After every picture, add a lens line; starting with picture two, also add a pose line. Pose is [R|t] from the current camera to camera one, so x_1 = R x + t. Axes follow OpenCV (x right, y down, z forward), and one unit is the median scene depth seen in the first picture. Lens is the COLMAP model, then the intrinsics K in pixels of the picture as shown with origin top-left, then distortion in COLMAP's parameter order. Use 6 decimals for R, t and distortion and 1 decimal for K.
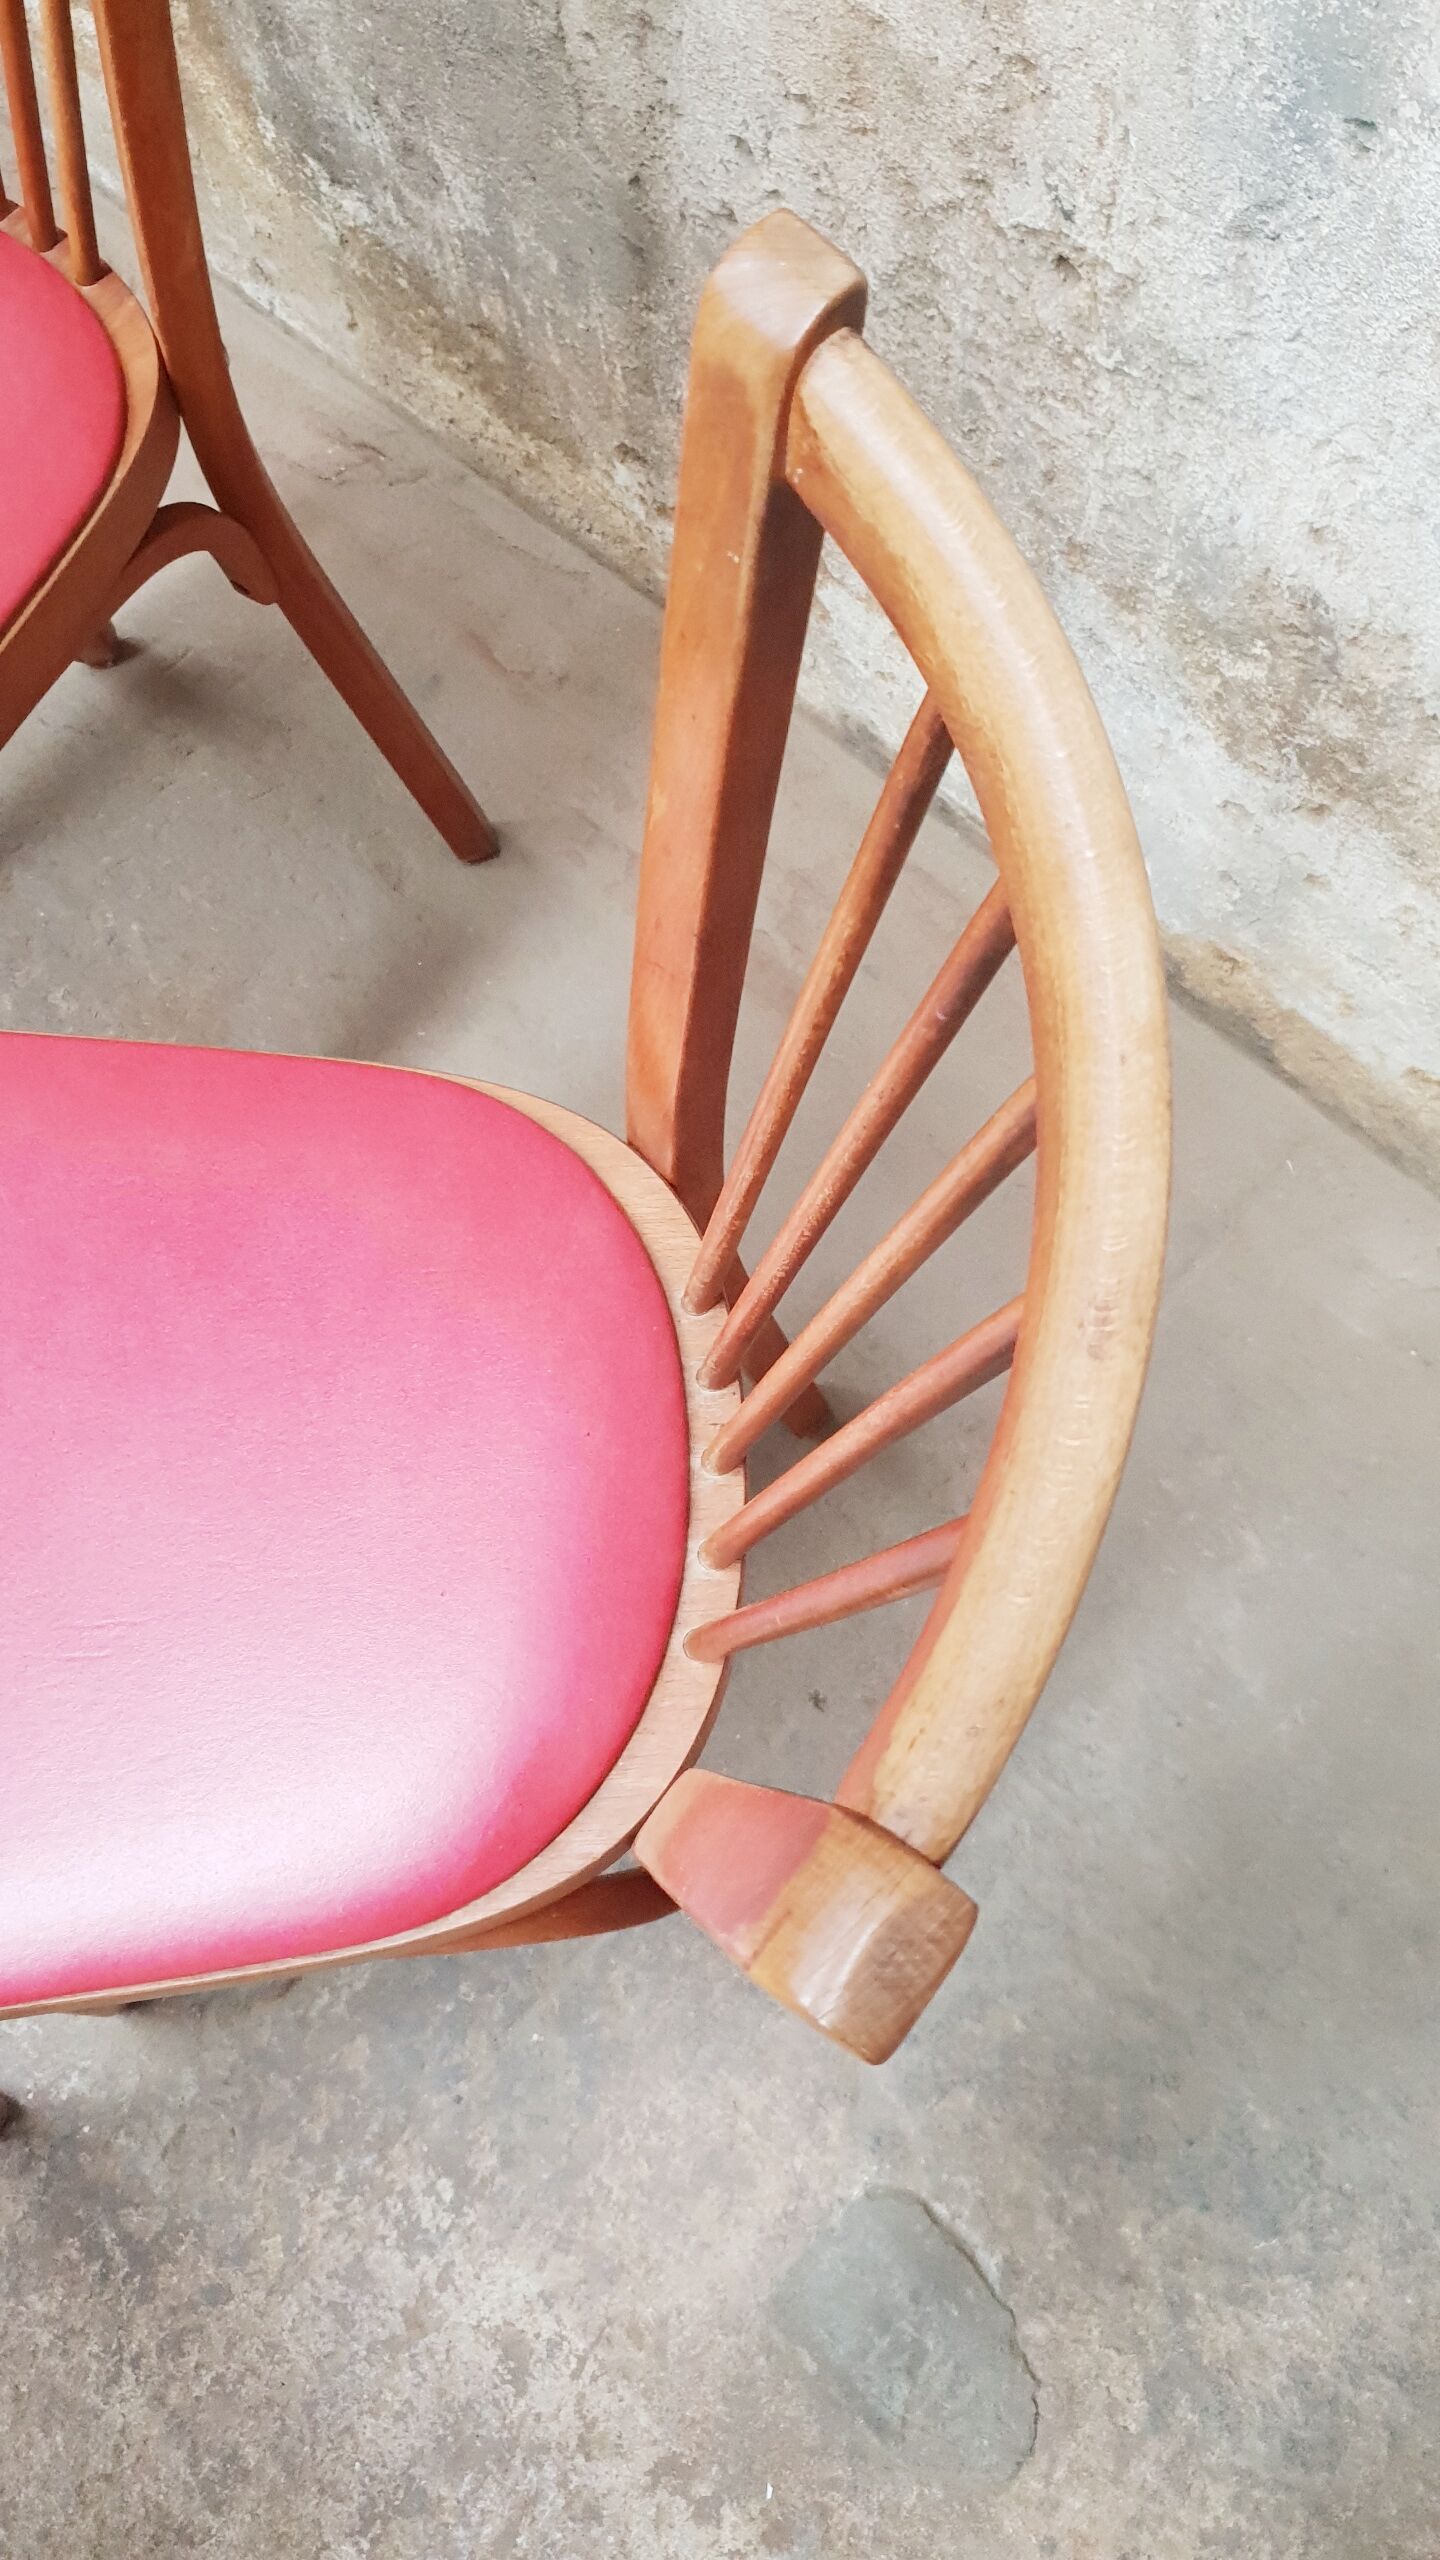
lens RADIAL K [[1996.5, 0, 795.4], [0, 1996.5, 1218.2], [0, 0, 1]] dist [0.012746, -0.001502]
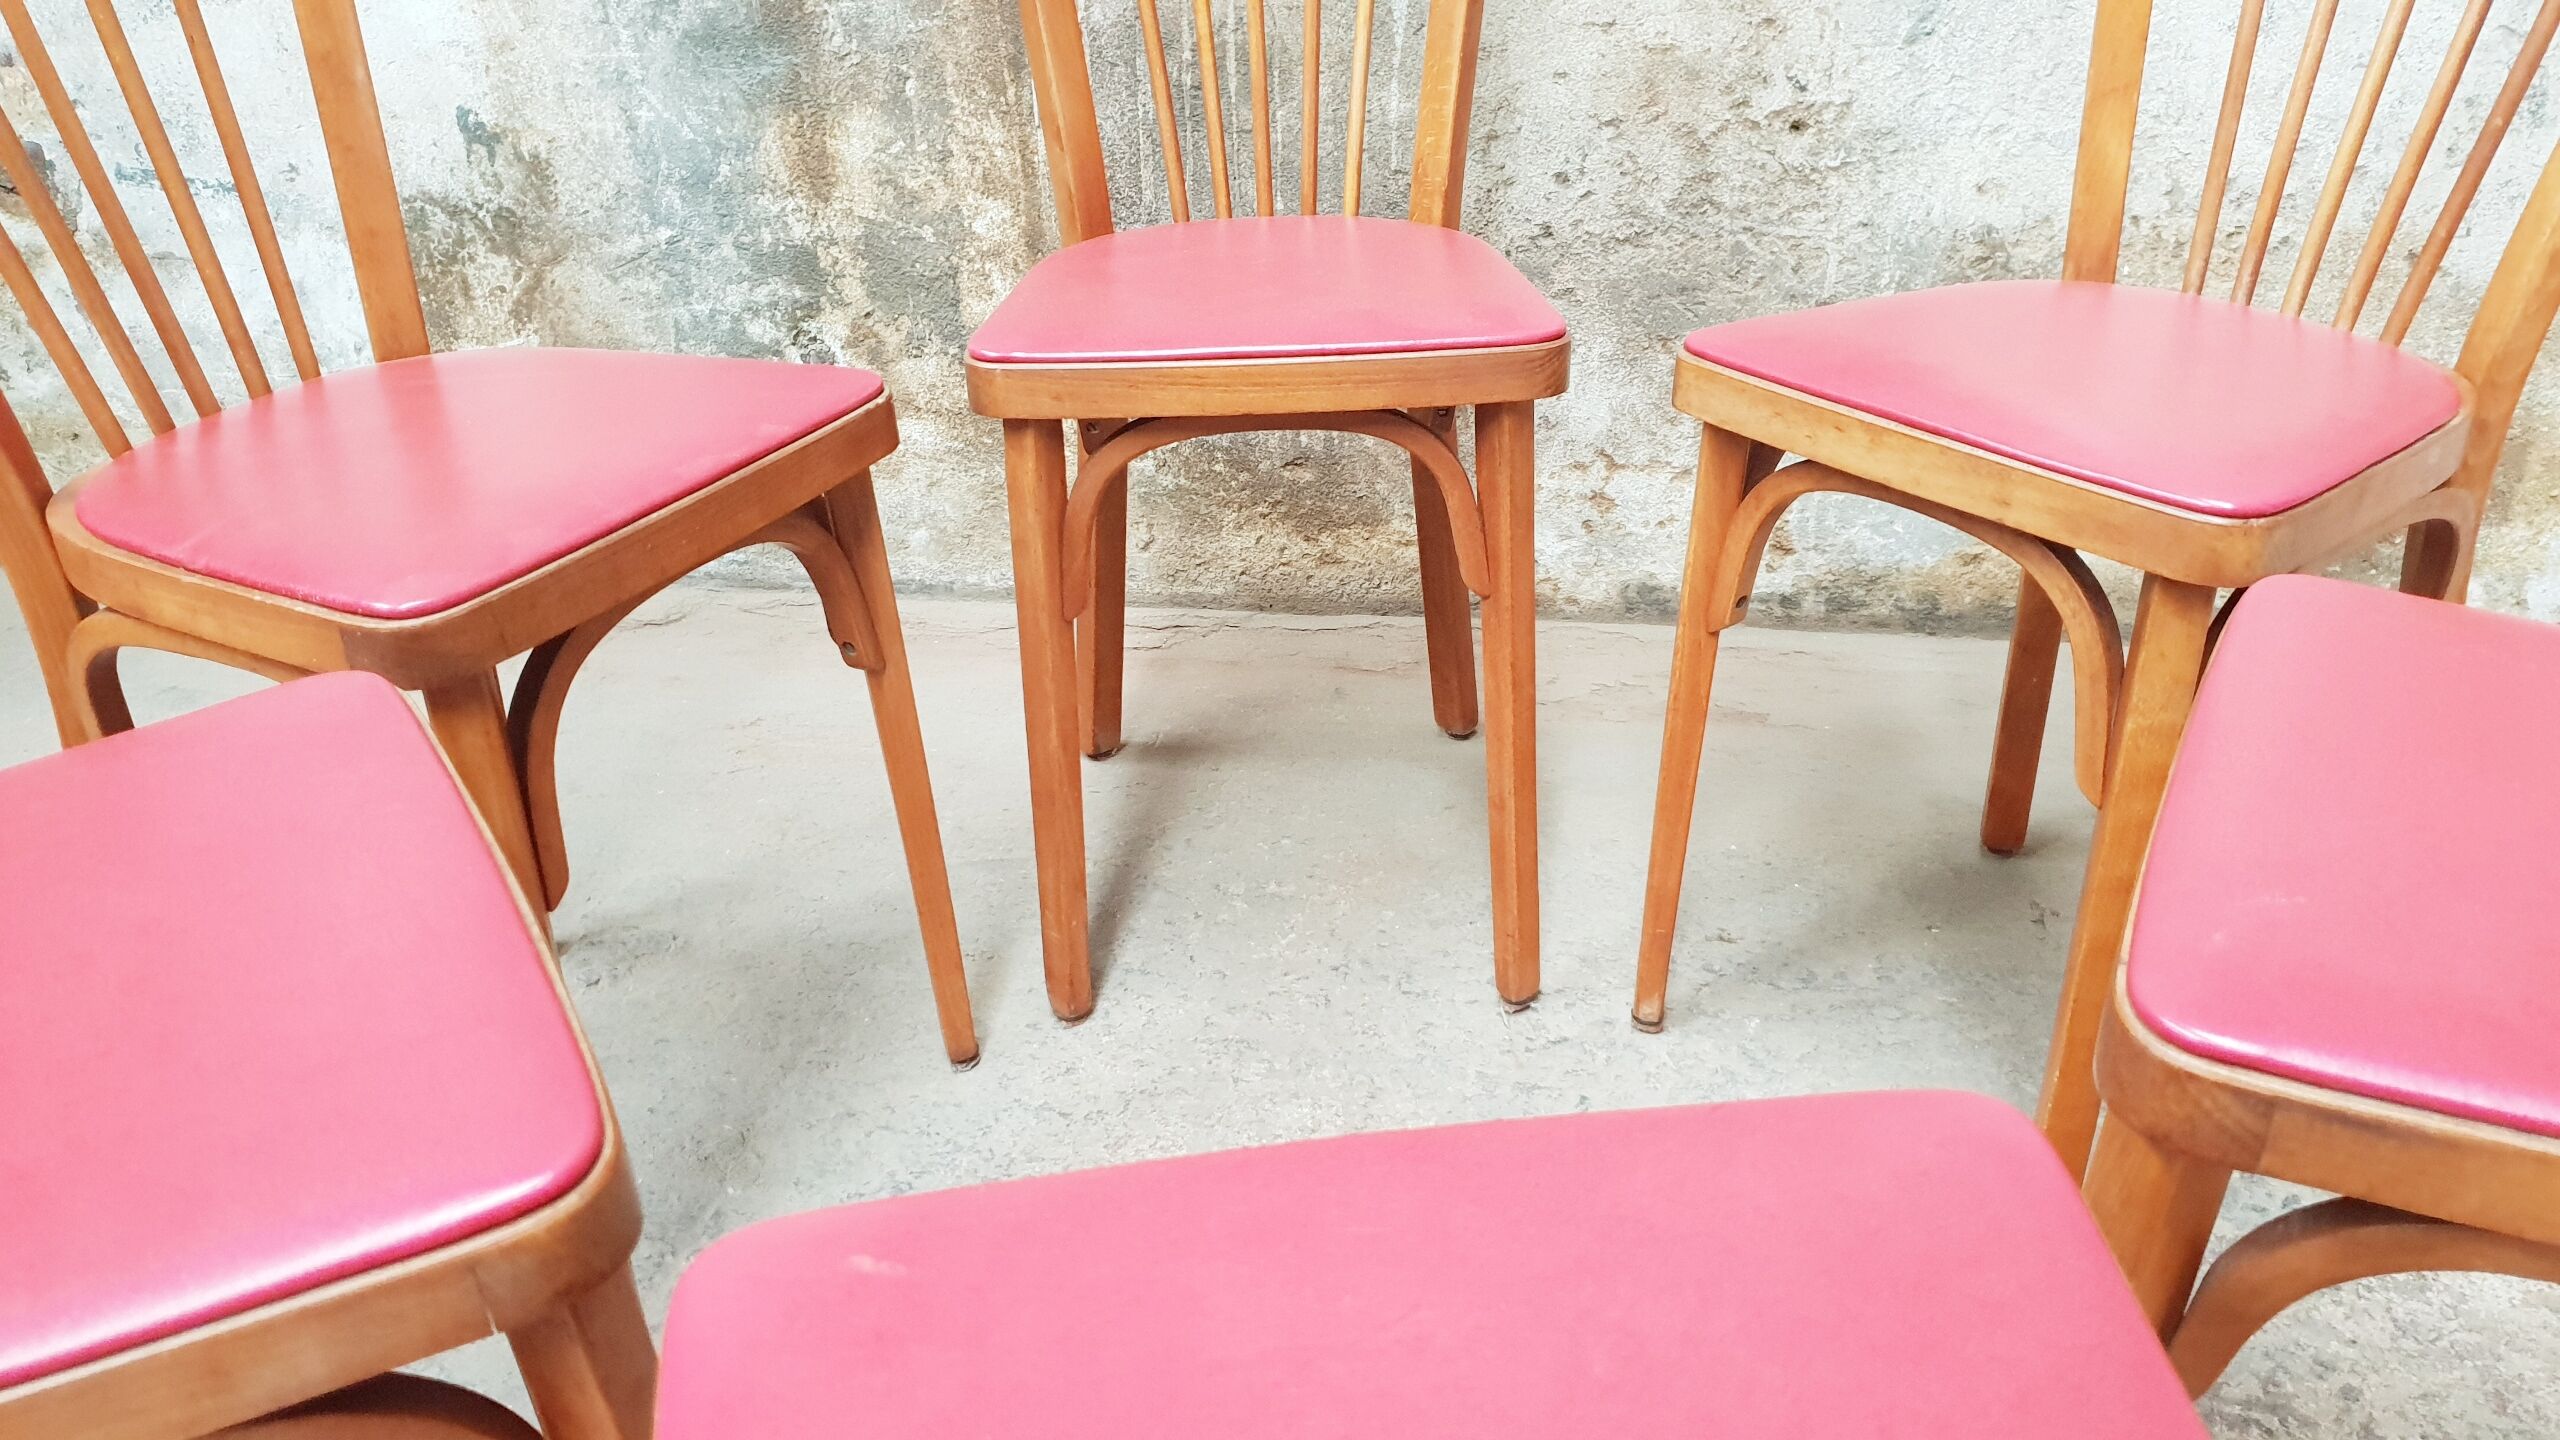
lens RADIAL K [[1996.5, 0, 1294.5], [0, 1996.5, 731.4], [0, 0, 1]] dist [0.012746, -0.001502]
pose [[0.826557, -0.275347, 0.490905, -1.186275], [0.527326, 0.683783, -0.504349, 0.543839], [-0.196802, 0.675740, 0.710384, 0.127179]]
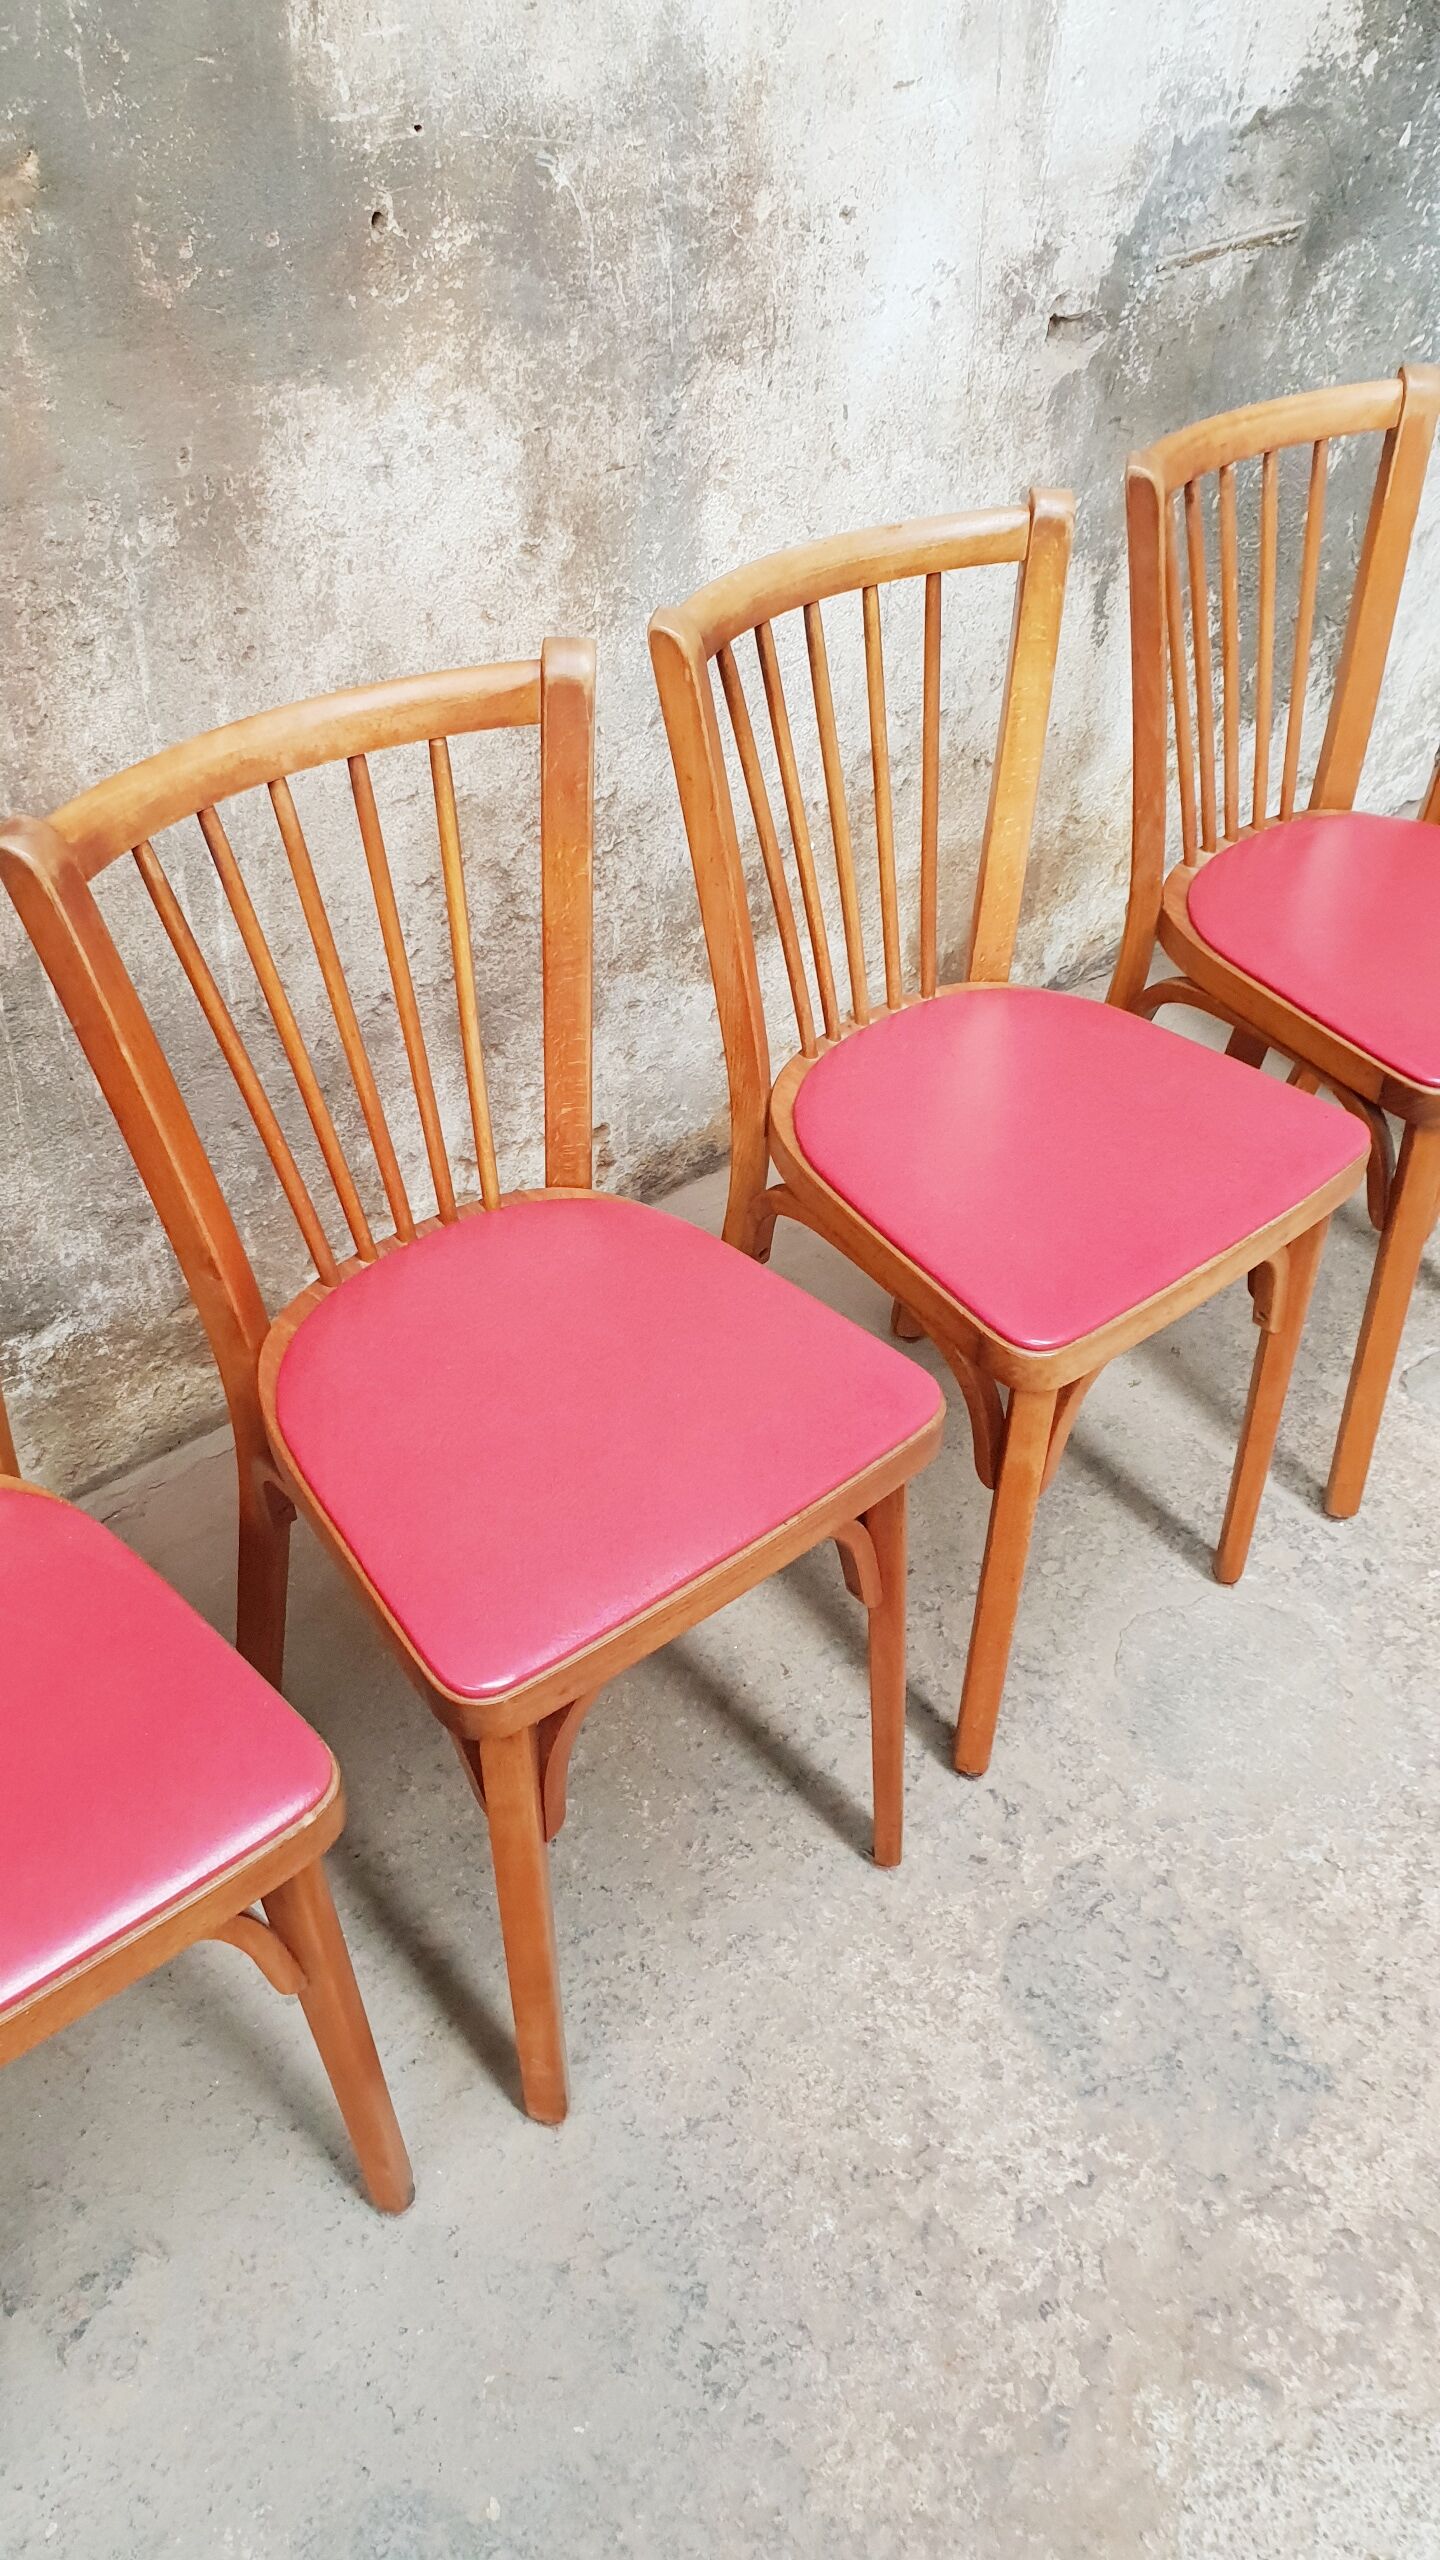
lens RADIAL K [[1996.5, 0, 734.3], [0, 1996.5, 1263.3], [0, 0, 1]] dist [0.012746, -0.001502]
pose [[0.122876, -0.655970, 0.744718, -1.367946], [0.905303, 0.381537, 0.186697, -0.474401], [-0.406606, 0.651254, 0.640734, -0.008478]]
